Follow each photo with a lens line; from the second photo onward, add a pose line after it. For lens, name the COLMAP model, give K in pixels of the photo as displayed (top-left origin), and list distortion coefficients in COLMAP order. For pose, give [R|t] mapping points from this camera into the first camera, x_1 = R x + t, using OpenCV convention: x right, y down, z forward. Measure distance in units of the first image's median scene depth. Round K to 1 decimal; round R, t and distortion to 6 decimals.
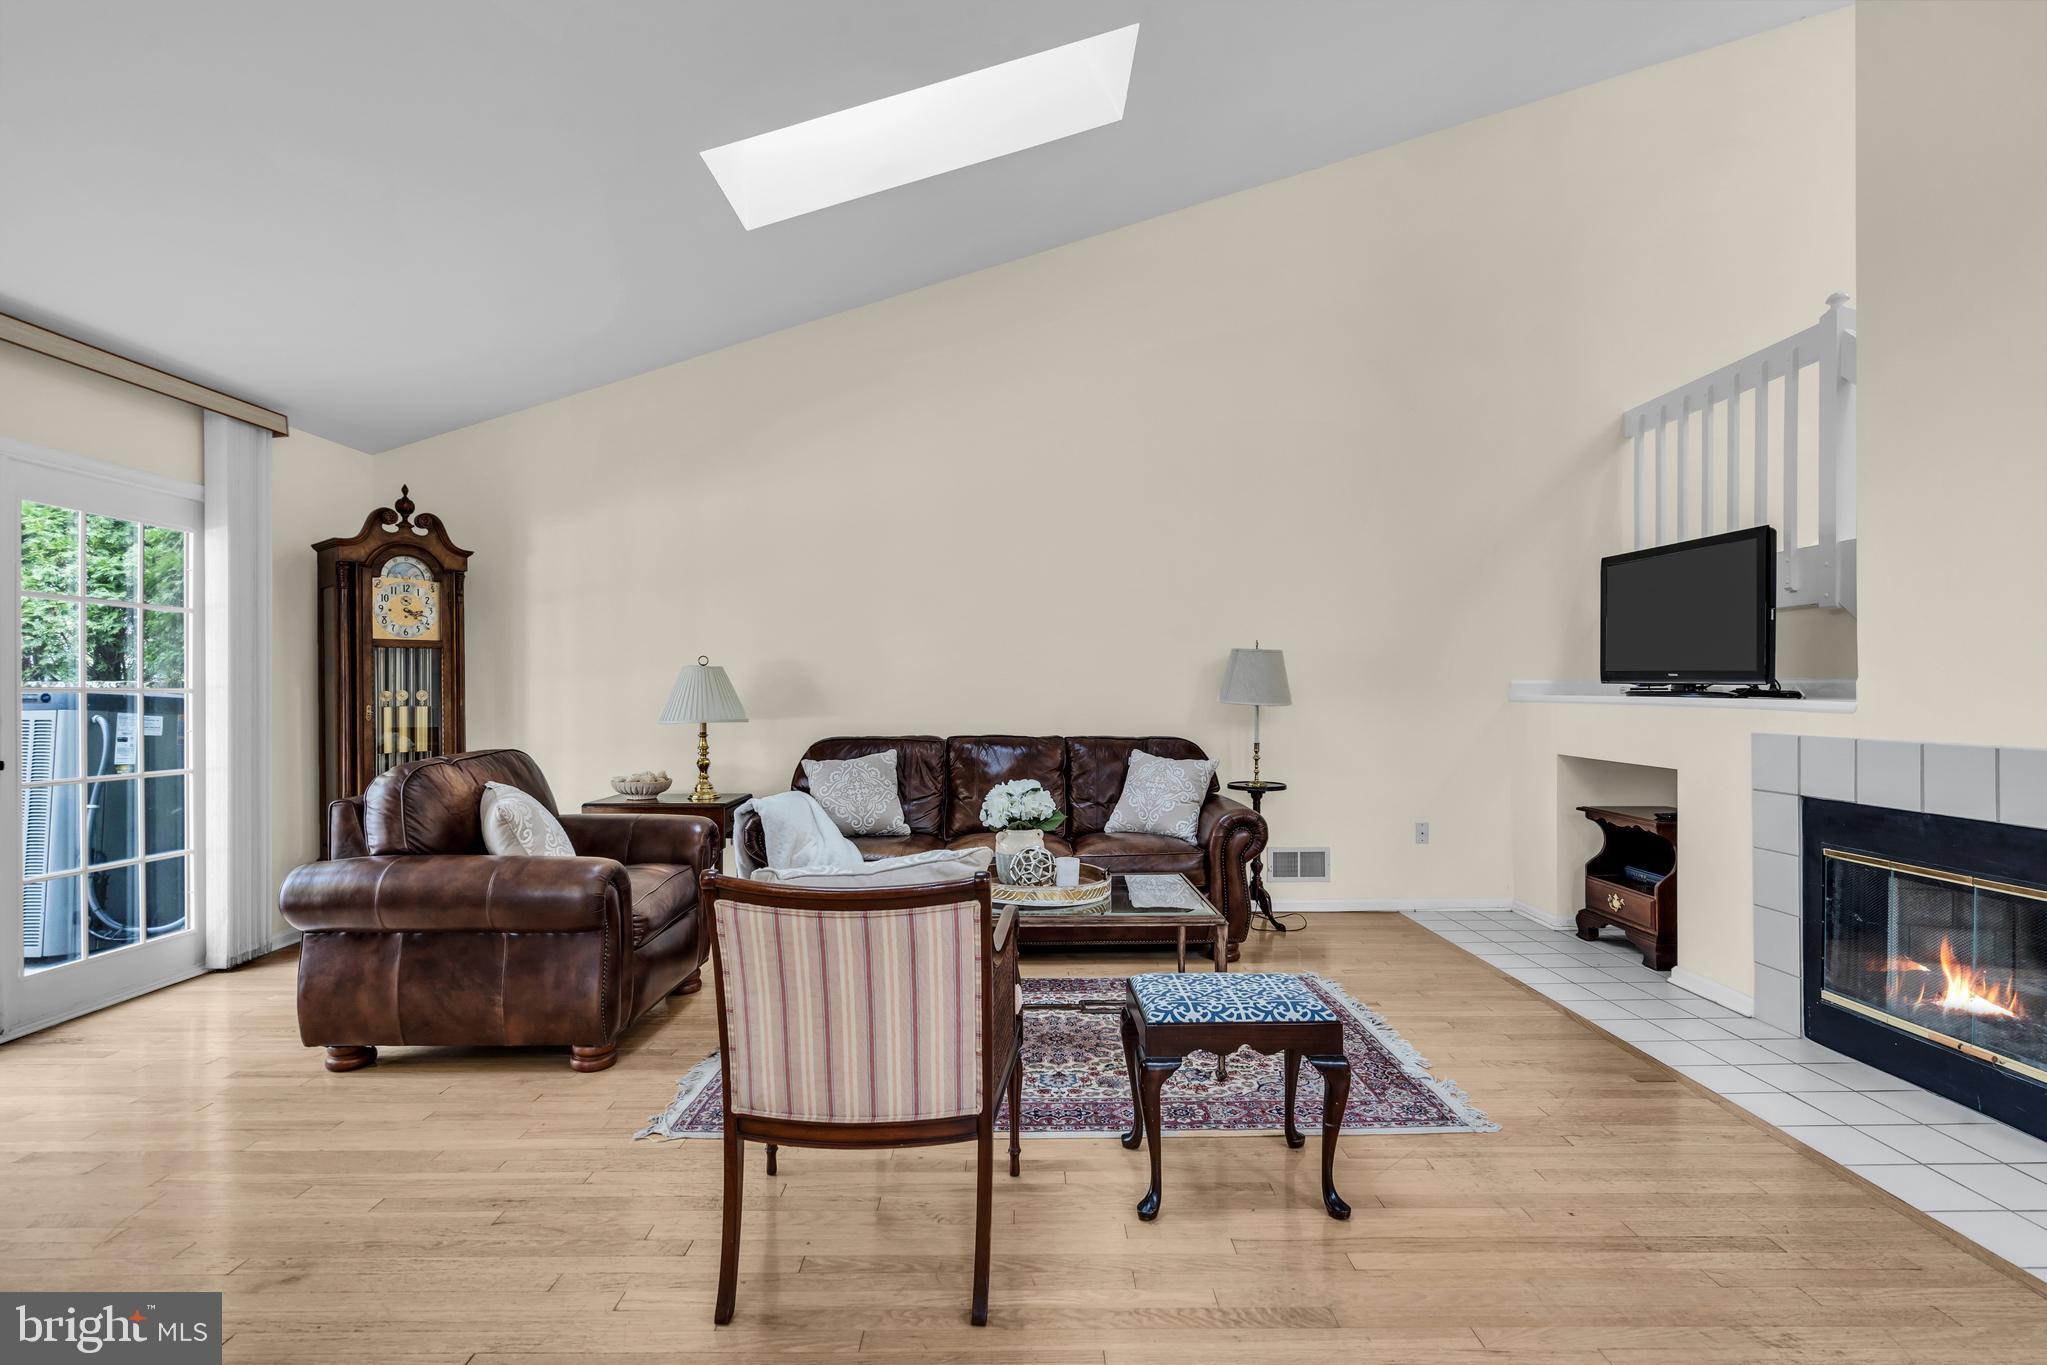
lens RADIAL K [[928.2, 0, 1027.7], [0, 928.2, 690.9], [0, 0, 1]] dist [-0.003061, 0.000059]
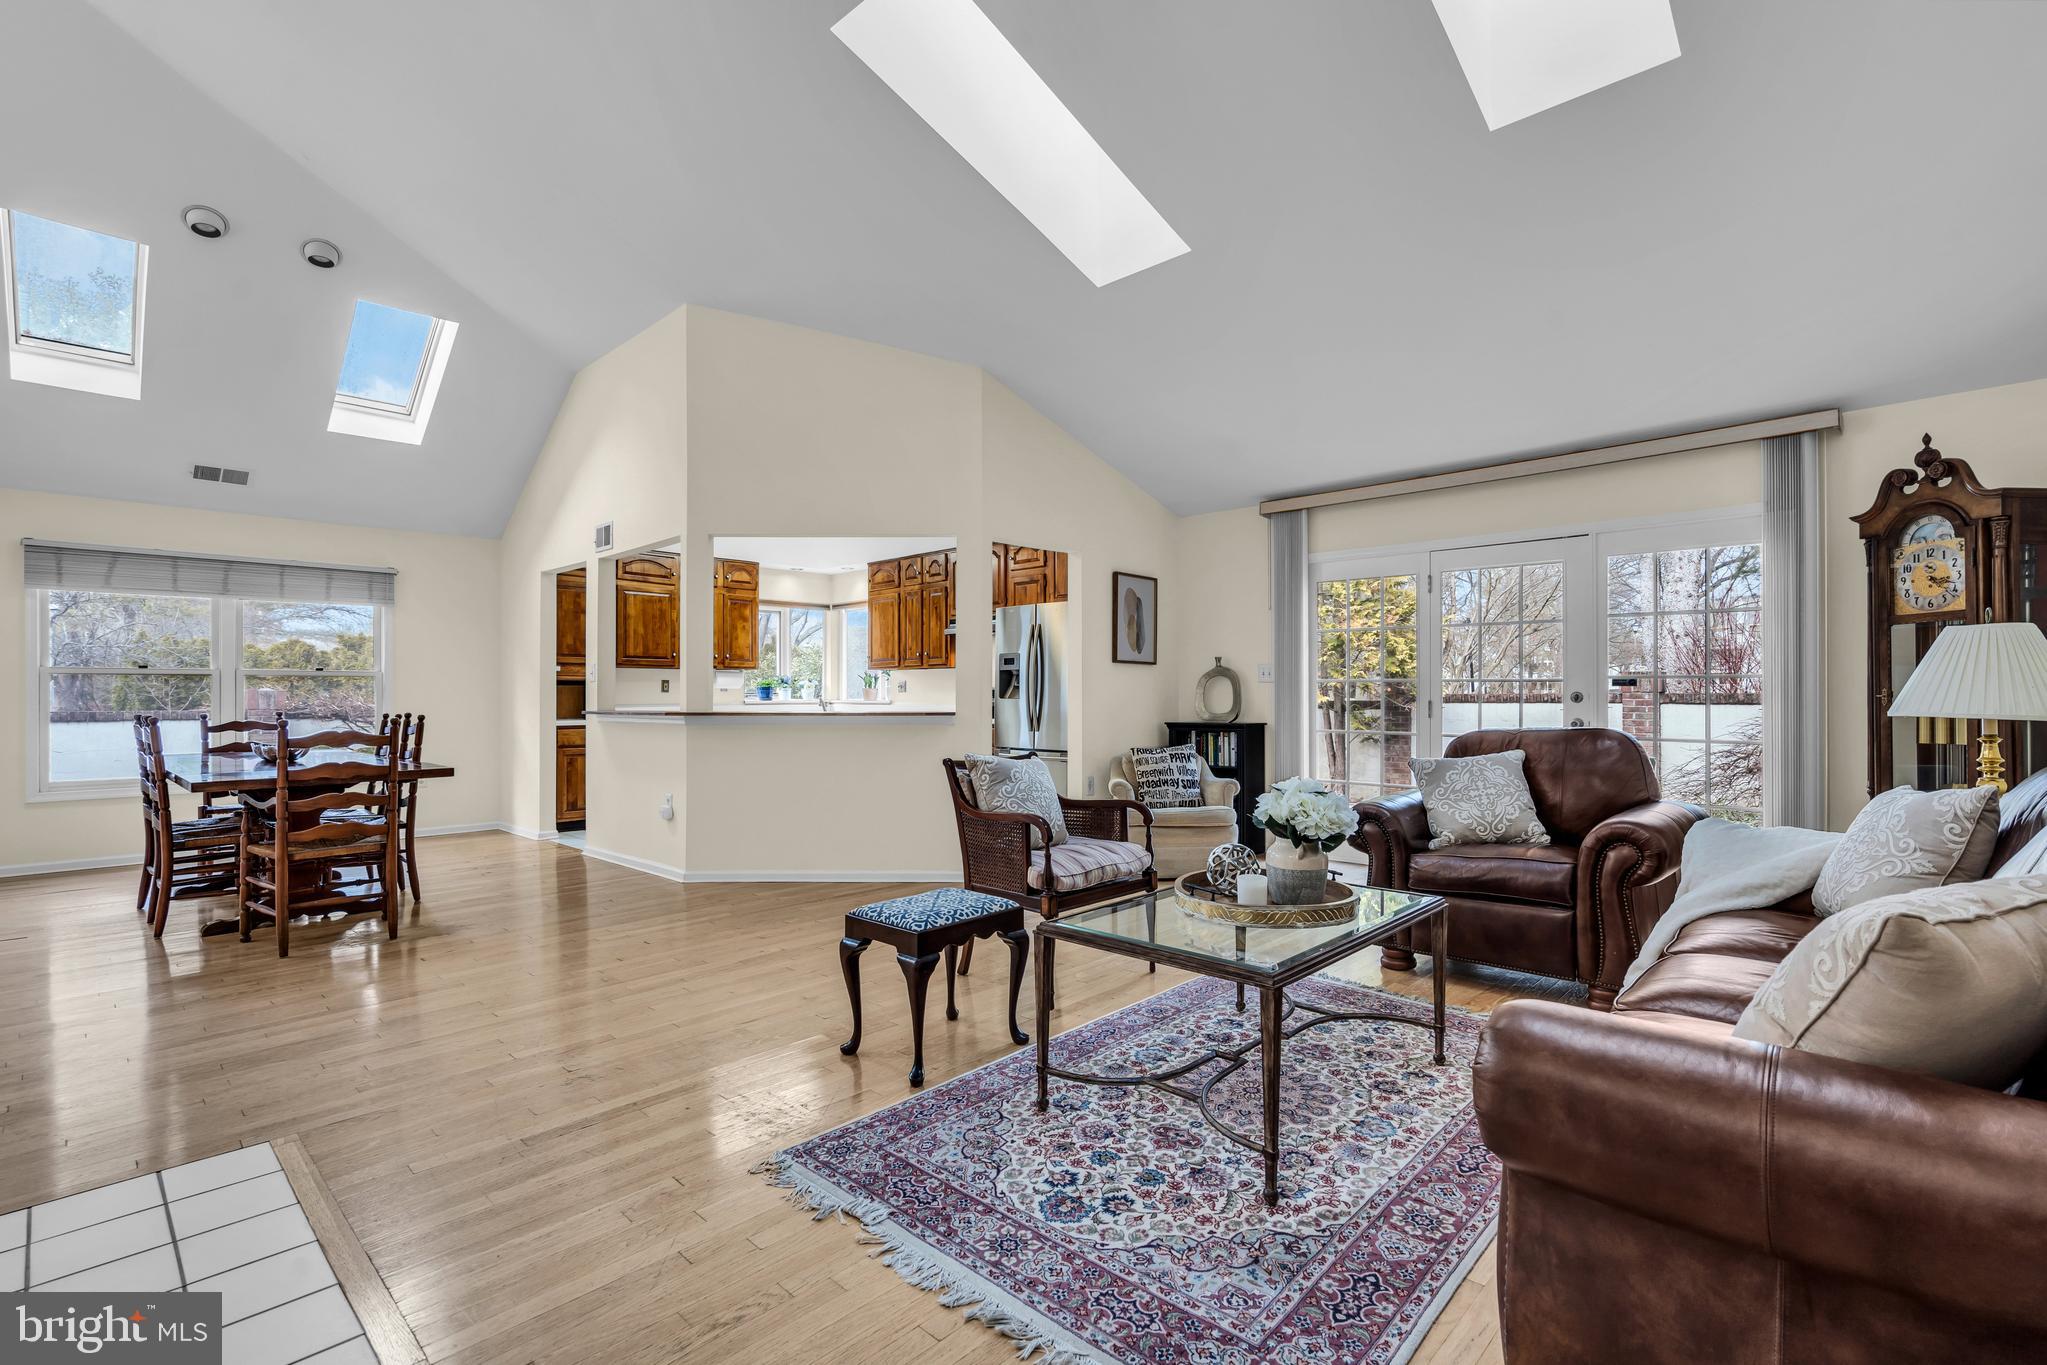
lens RADIAL K [[928.2, 0, 1027.7], [0, 928.2, 690.9], [0, 0, 1]] dist [-0.003061, 0.000059]
pose [[-0.696719, 0.002004, -0.717341, 0.545955], [0.005883, 0.999978, -0.002920, 0.015132], [0.717320, -0.006255, -0.696716, 1.030856]]
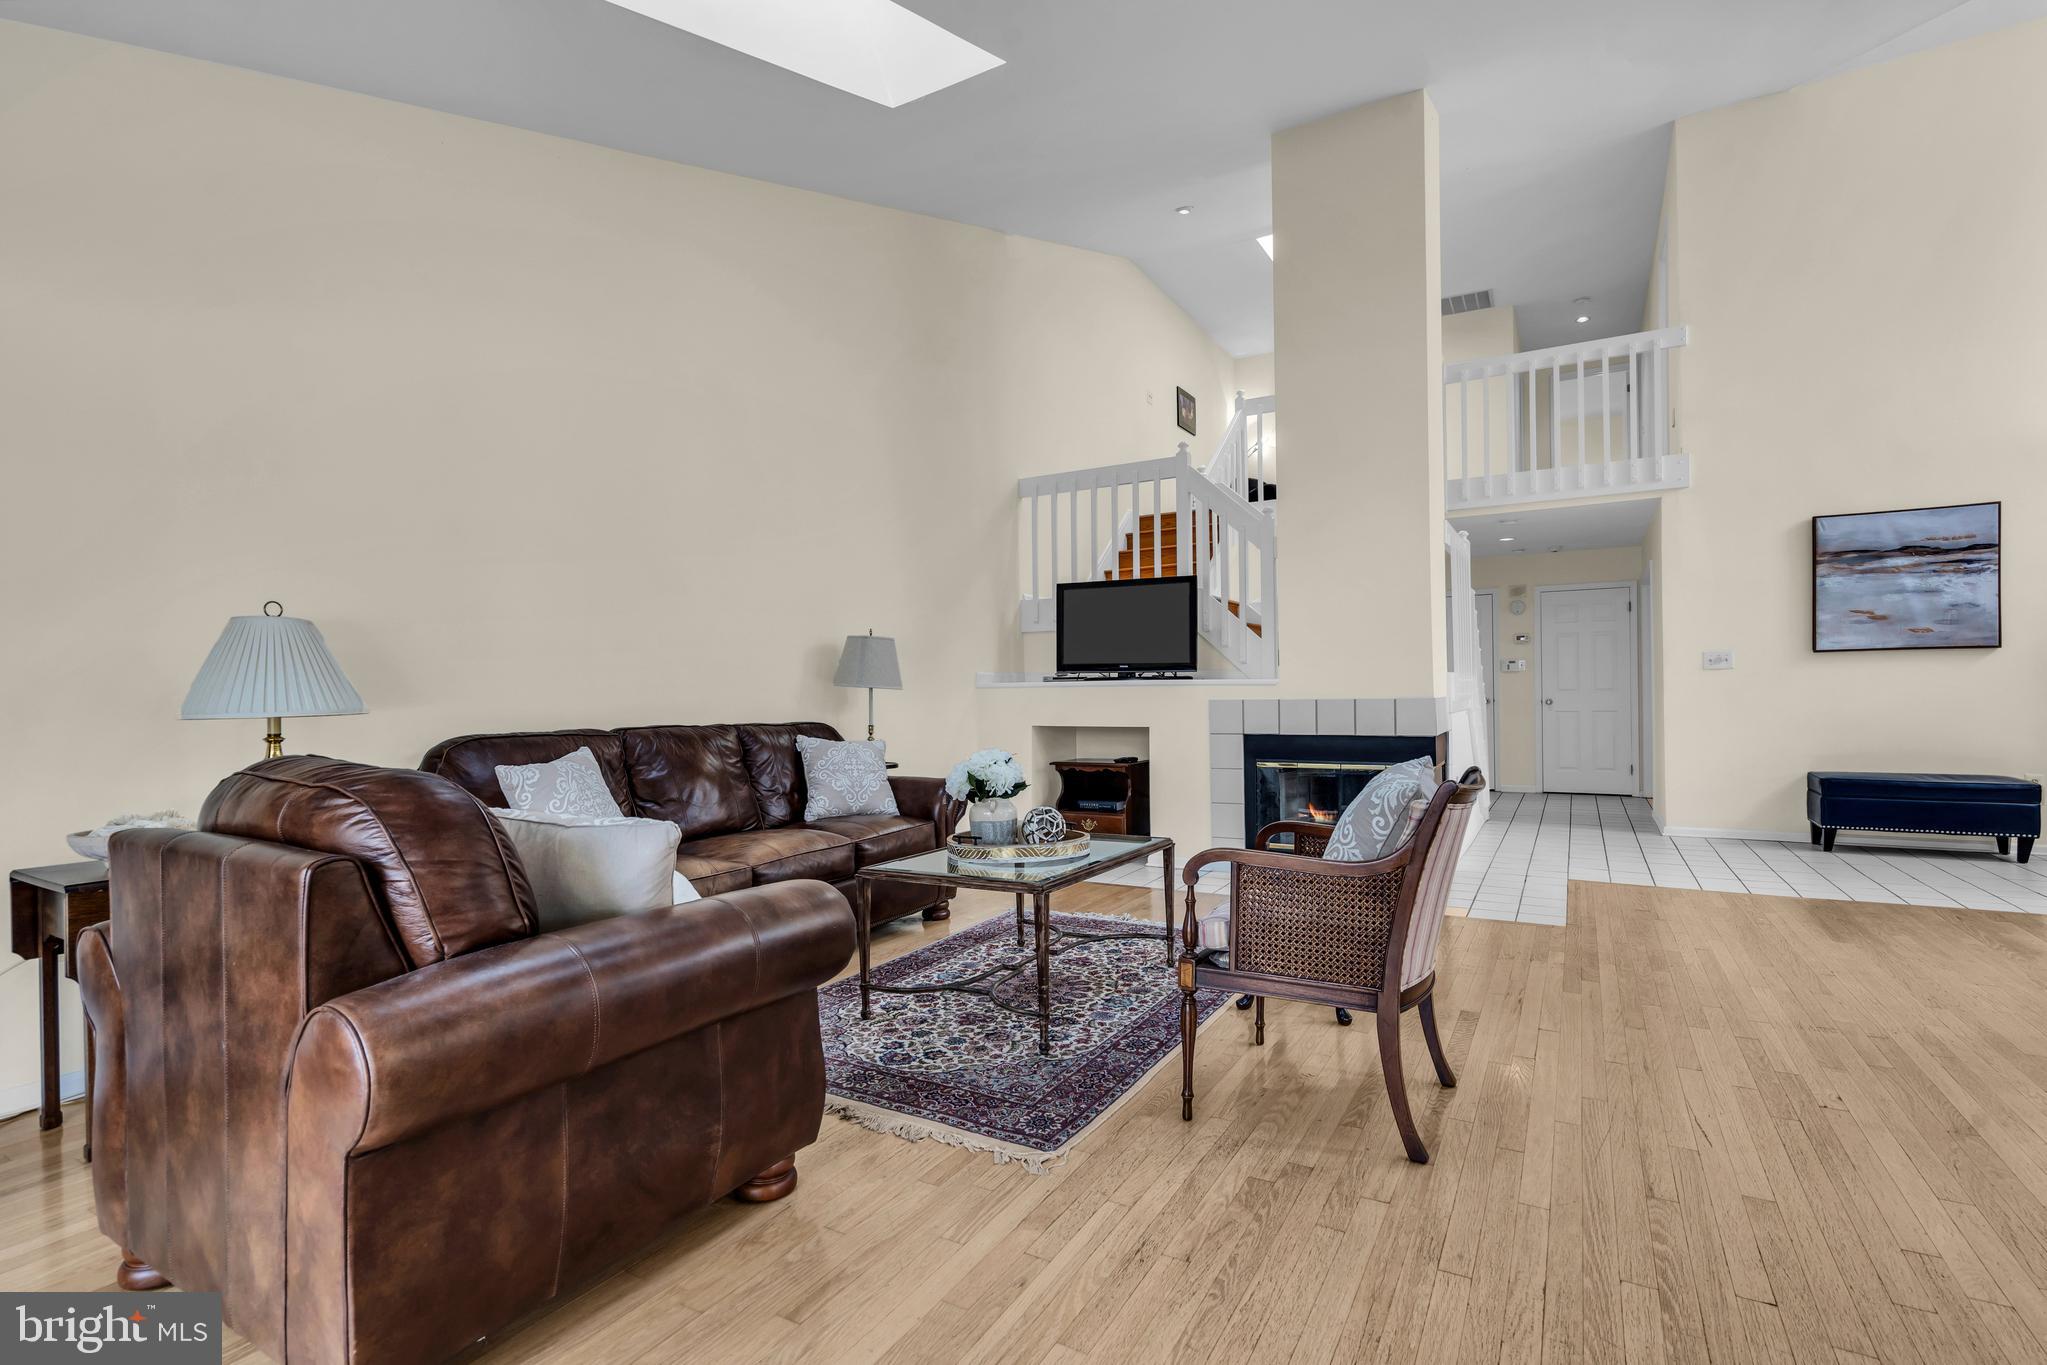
lens RADIAL K [[953.4, 0, 1023.5], [0, 953.4, 682.5], [0, 0, 1]] dist [0.003203, 0.000393]
pose [[0.509821, 0.006933, 0.860252, -0.661156], [0.011257, 0.999828, -0.014729, 0.028226], [-0.860207, 0.017193, 0.509656, 0.318098]]
